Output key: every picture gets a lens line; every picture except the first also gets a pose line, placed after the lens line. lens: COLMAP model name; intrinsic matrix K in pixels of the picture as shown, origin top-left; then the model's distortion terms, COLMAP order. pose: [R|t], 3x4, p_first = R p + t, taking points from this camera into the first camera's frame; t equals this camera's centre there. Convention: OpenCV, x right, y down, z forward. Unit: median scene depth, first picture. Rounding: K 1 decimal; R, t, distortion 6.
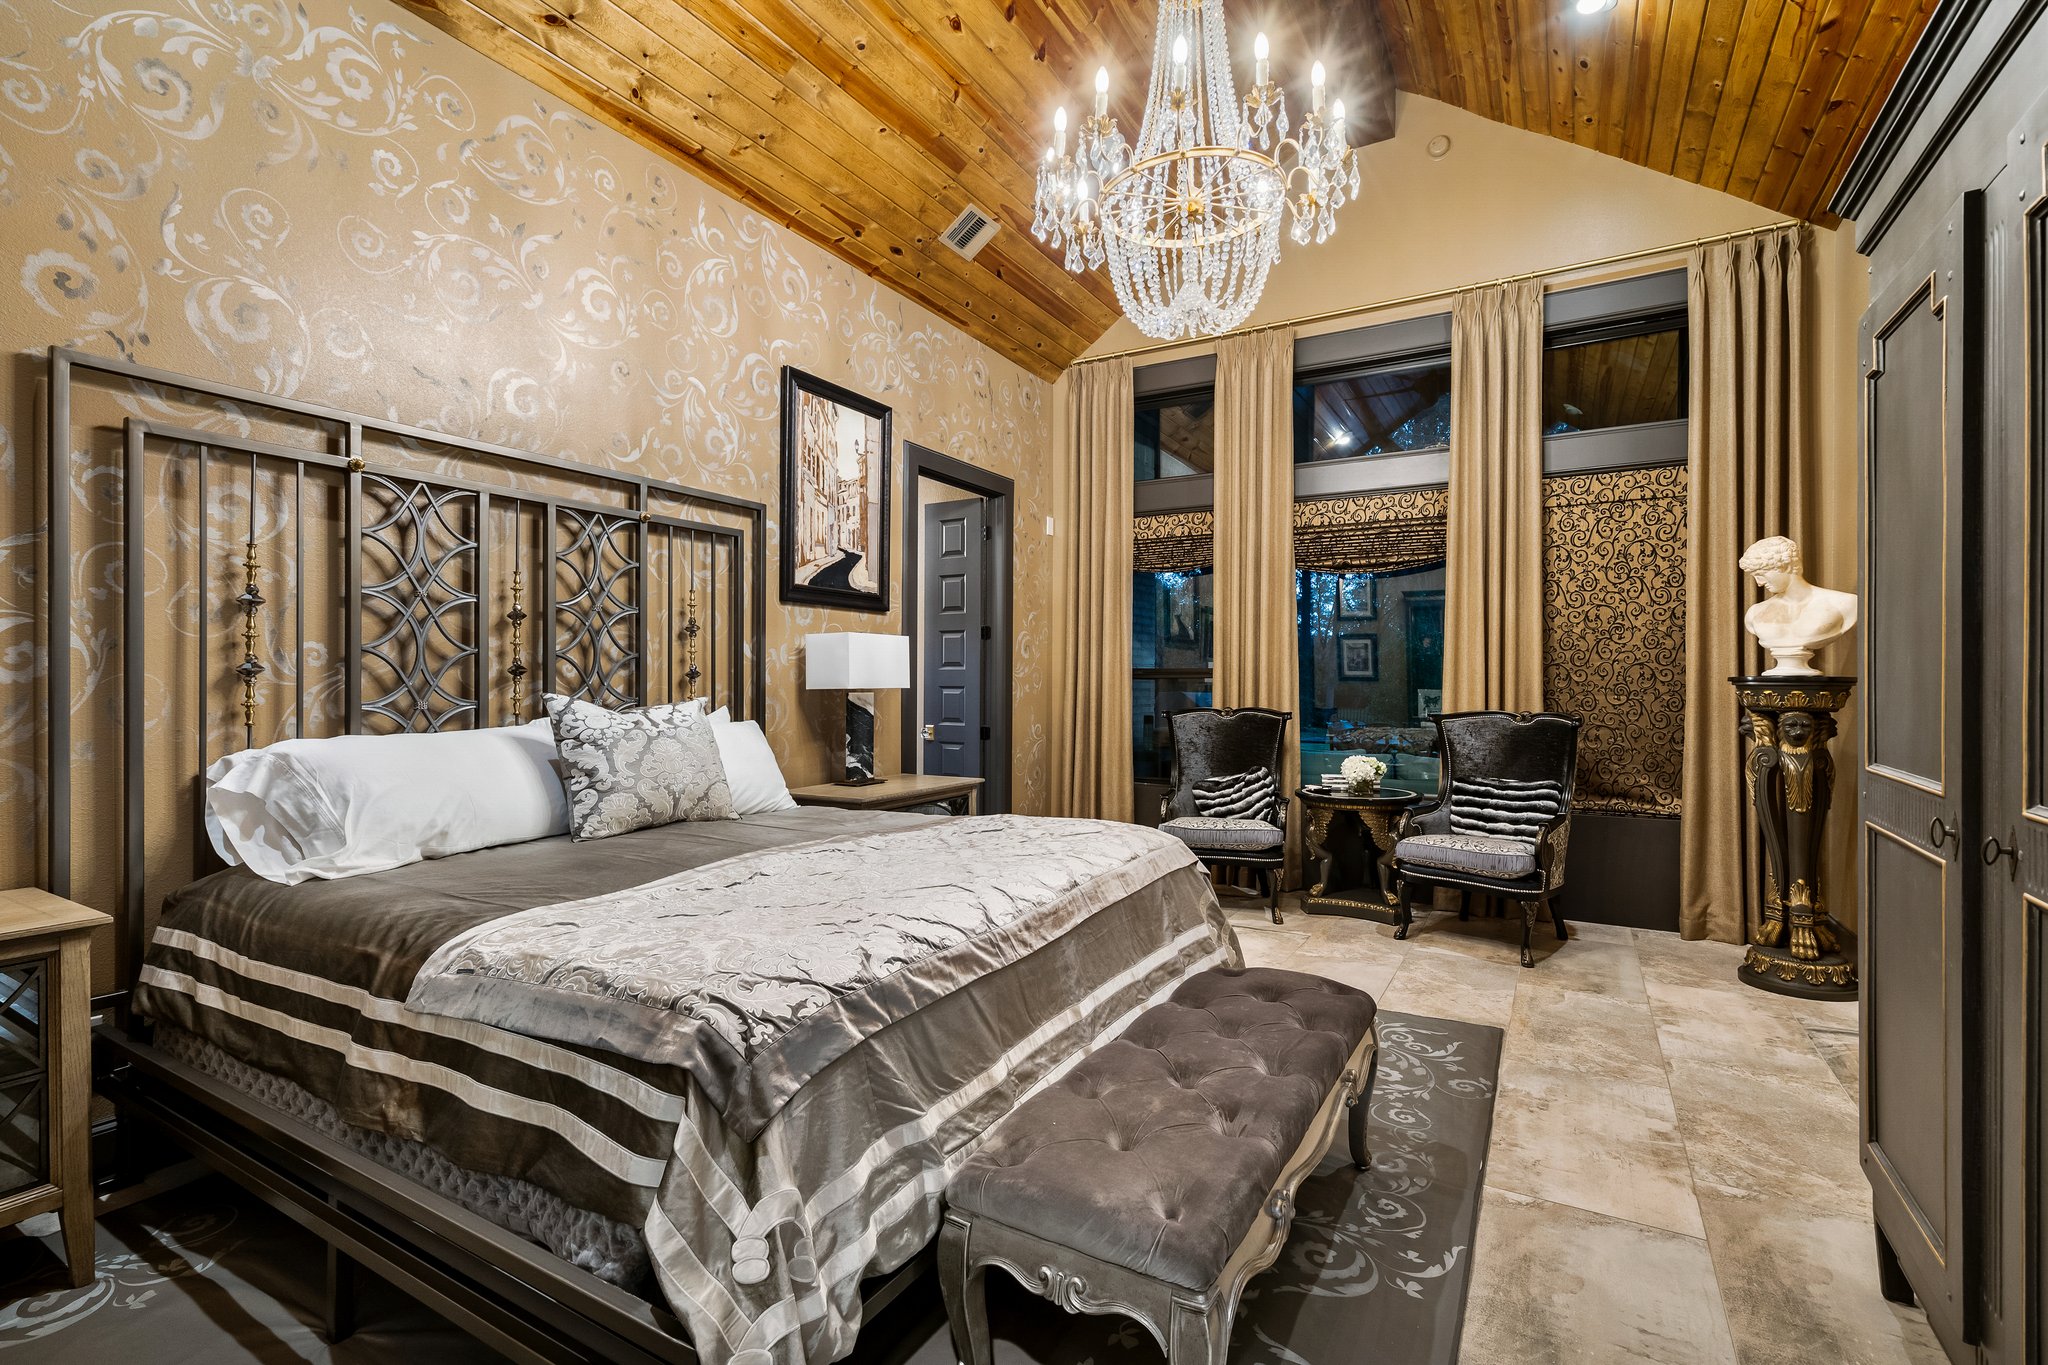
lens RADIAL K [[946.6, 0, 1018.5], [0, 946.6, 682.1], [0, 0, 1]] dist [0.000690, 0.000418]
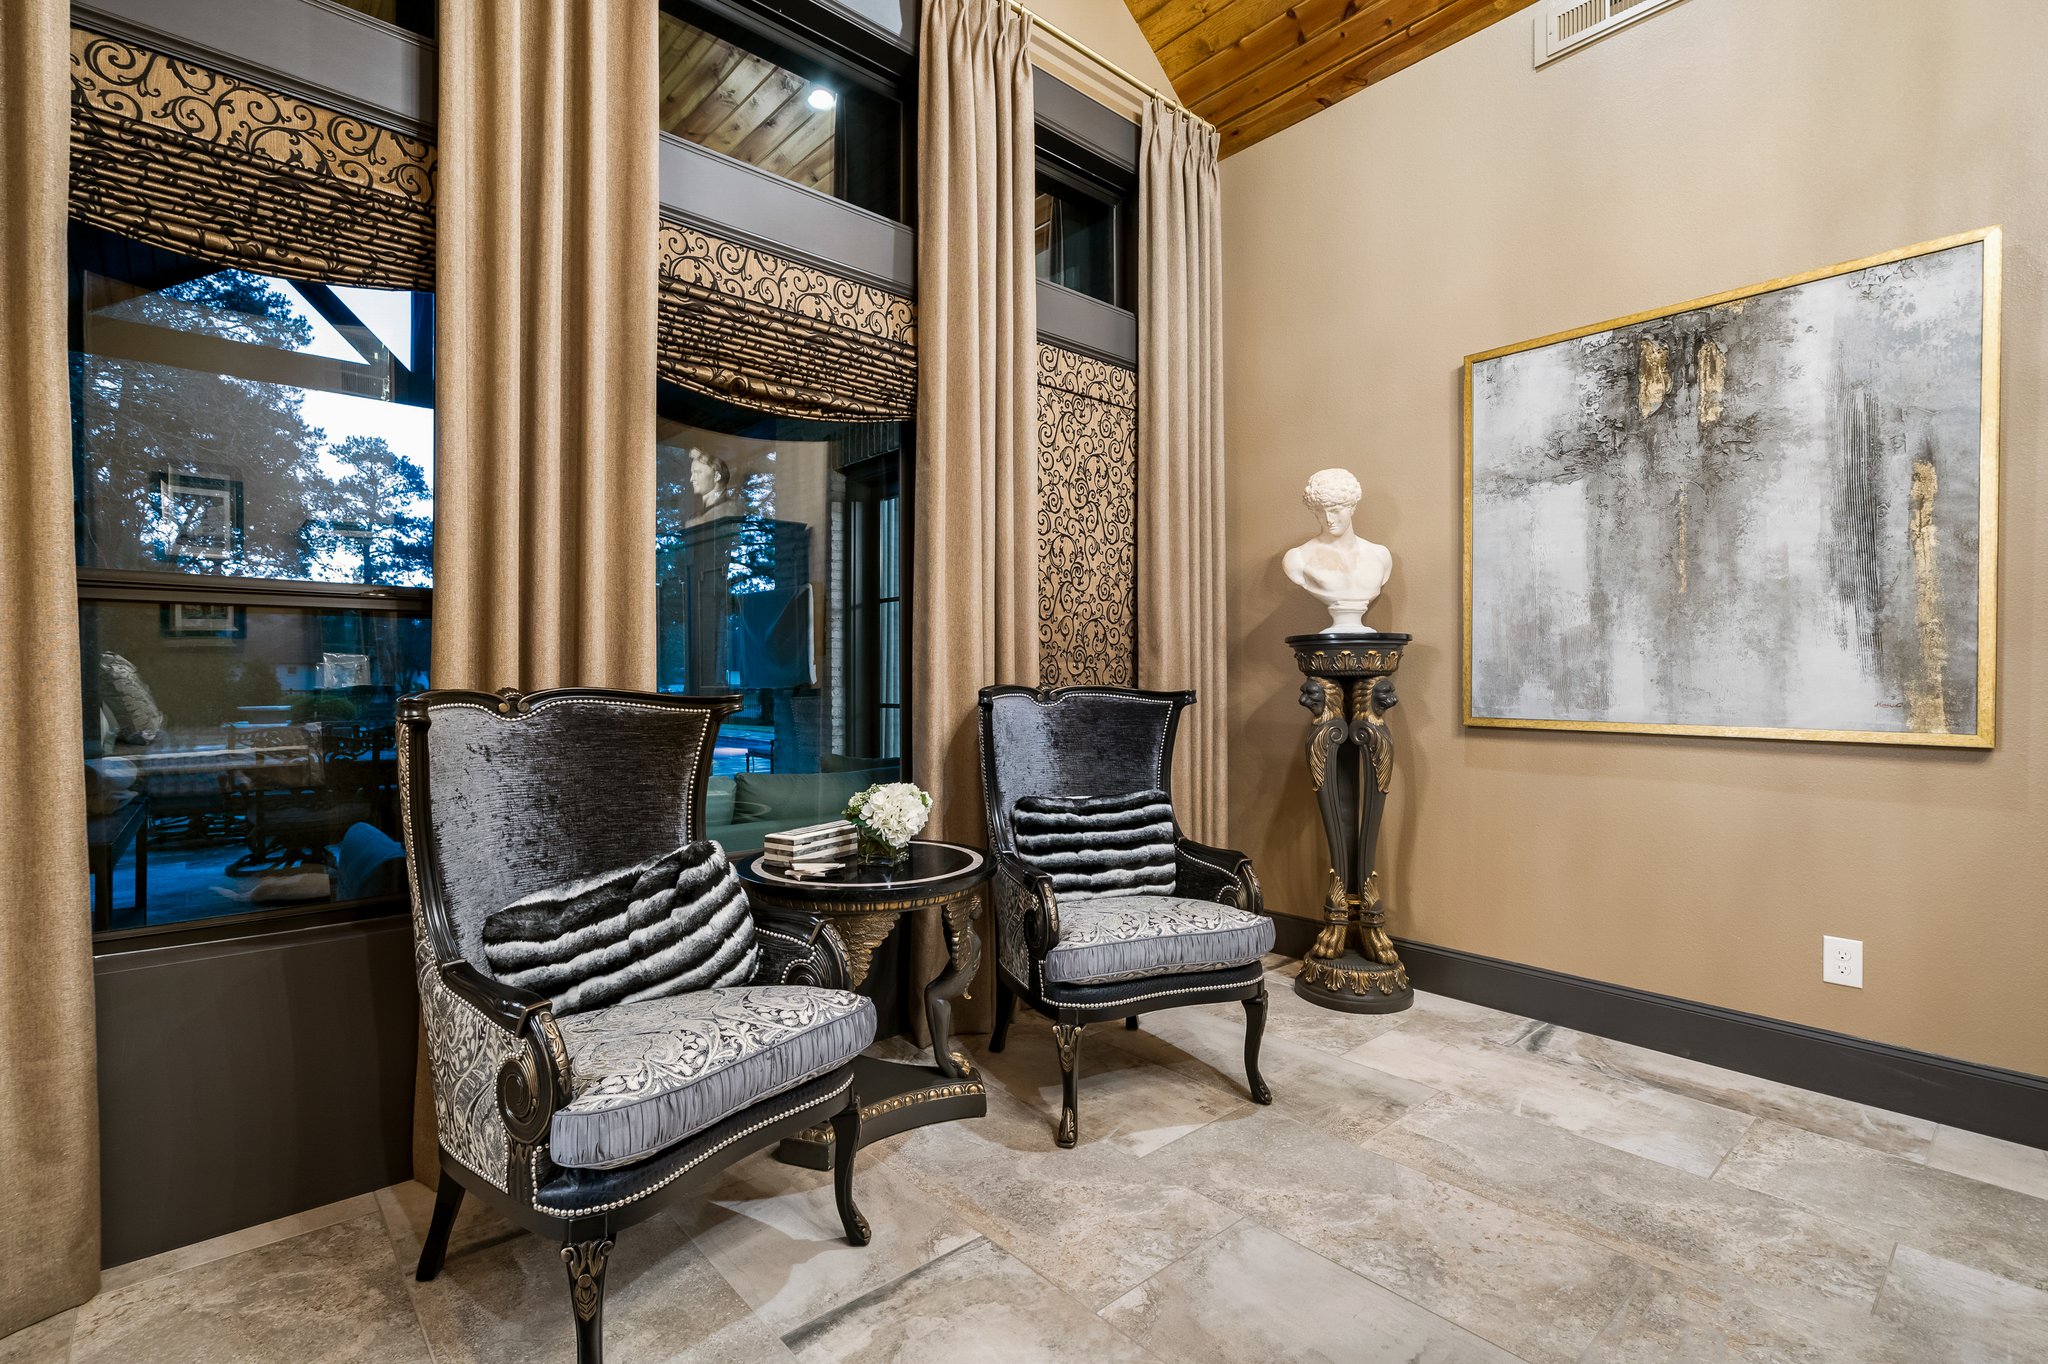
lens RADIAL K [[946.6, 0, 1020.4], [0, 946.6, 676.2], [0, 0, 1]] dist [0.000690, 0.000418]
pose [[0.313772, 0.000841, 0.949498, -0.071061], [0.000489, 0.999999, -0.001048, 0.025968], [-0.949498, 0.000793, 0.313771, 0.827041]]
